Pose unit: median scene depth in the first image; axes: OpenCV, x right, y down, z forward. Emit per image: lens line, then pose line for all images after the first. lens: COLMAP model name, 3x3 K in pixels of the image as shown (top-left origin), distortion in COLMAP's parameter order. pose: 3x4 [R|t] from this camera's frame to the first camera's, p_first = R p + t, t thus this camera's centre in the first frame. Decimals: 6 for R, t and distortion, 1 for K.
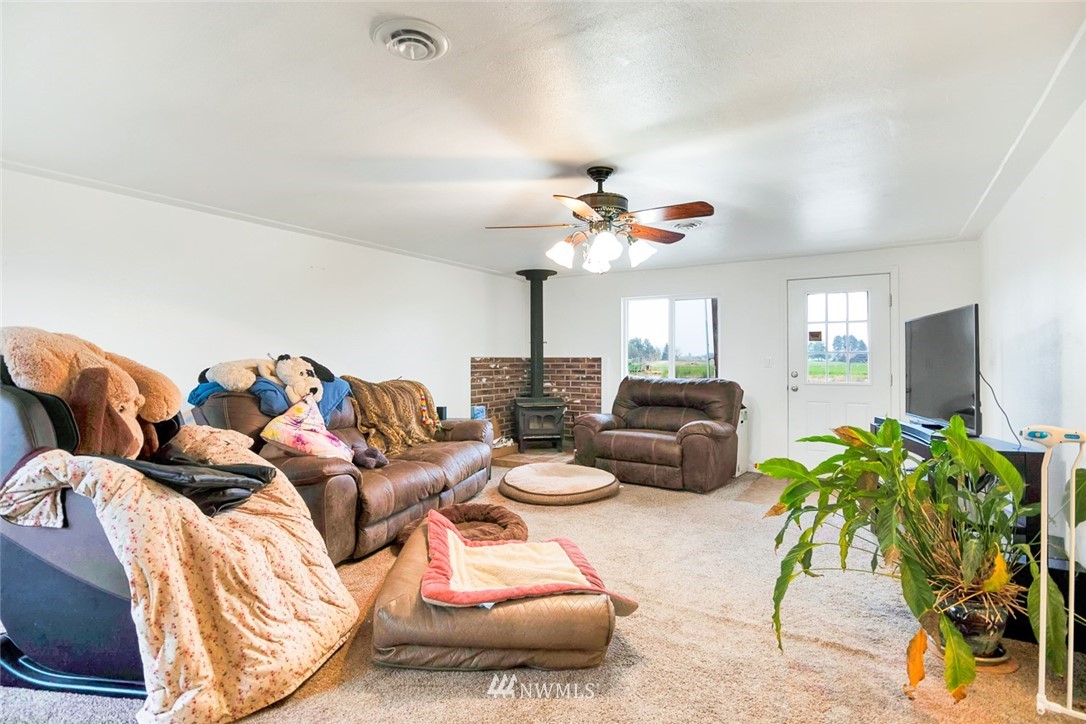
lens RADIAL K [[553.0, 0, 539.2], [0, 553.0, 344.8], [0, 0, 1]] dist [-0.016299, -0.000381]
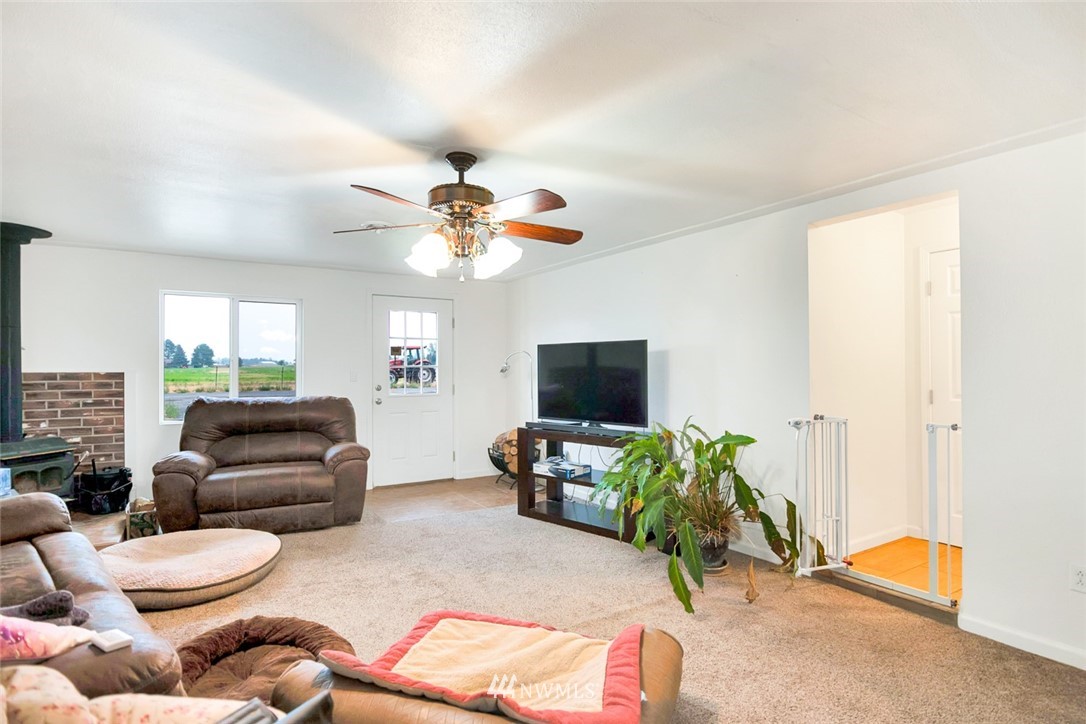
lens RADIAL K [[553.0, 0, 539.2], [0, 553.0, 344.8], [0, 0, 1]] dist [-0.016299, -0.000381]
pose [[0.446191, 0.033370, 0.894315, -0.326027], [-0.021253, 0.999418, -0.026689, -0.004547], [-0.894685, -0.007099, 0.446640, 0.284942]]
